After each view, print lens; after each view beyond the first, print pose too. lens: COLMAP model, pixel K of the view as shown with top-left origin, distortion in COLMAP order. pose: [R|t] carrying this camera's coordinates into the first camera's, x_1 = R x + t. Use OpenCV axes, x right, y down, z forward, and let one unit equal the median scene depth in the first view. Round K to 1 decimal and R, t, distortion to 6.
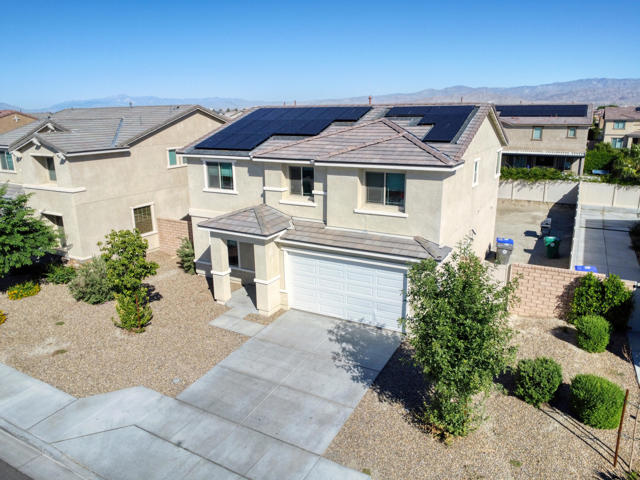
lens RADIAL K [[465.4, 0, 320.0], [0, 465.4, 240.0], [0, 0, 1]] dist [-0.031481, 0.002109]
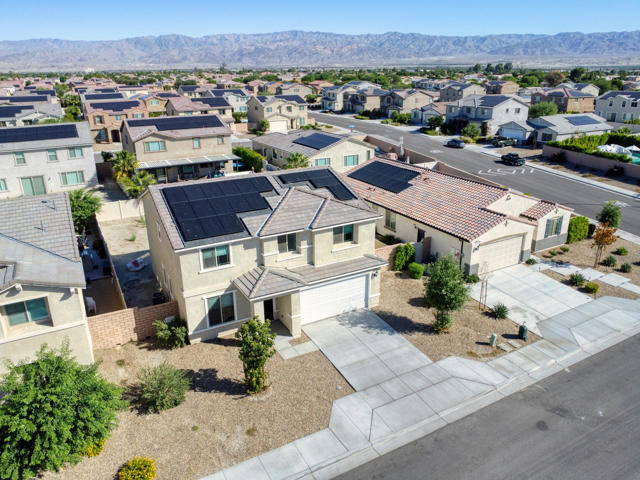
lens RADIAL K [[465.4, 0, 320.0], [0, 465.4, 240.0], [0, 0, 1]] dist [-0.031481, 0.002109]
pose [[0.528265, -0.289235, 0.798298, -1.143854], [0.227834, 0.953999, 0.194881, -0.394025], [-0.817941, 0.078930, 0.569861, 0.079574]]
